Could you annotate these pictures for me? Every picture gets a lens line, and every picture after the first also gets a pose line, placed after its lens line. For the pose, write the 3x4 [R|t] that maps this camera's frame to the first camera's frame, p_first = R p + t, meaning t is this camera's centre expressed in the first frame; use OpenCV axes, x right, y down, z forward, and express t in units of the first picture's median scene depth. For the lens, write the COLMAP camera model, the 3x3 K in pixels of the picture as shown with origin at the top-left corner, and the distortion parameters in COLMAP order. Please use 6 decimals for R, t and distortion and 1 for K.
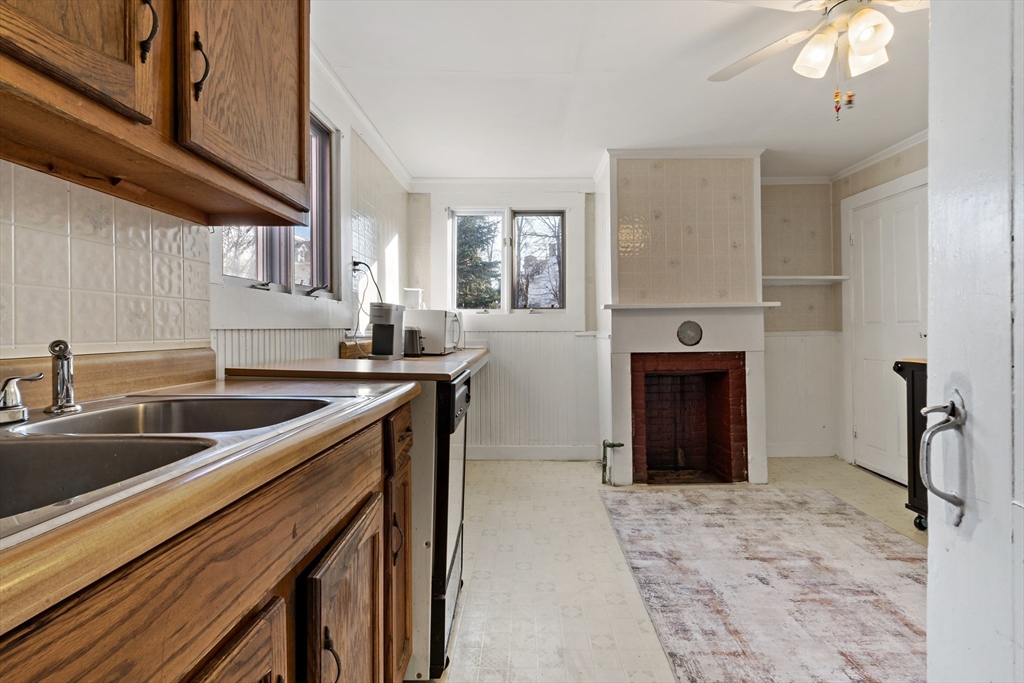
lens RADIAL K [[504.0, 0, 516.4], [0, 504.0, 325.8], [0, 0, 1]] dist [0.001253, 0.000110]
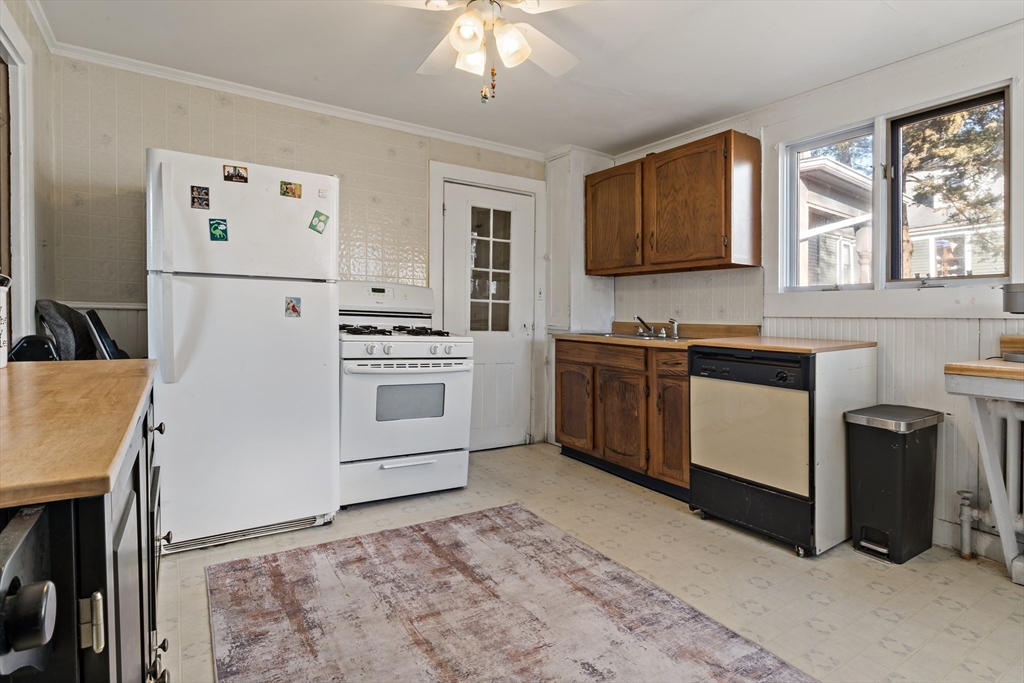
lens RADIAL K [[504.0, 0, 516.4], [0, 504.0, 325.8], [0, 0, 1]] dist [0.001253, 0.000110]
pose [[-0.827548, -0.004981, -0.561372, 1.034826], [-0.007742, 0.999967, 0.002540, 0.037939], [0.561341, 0.006448, -0.827559, 1.623755]]
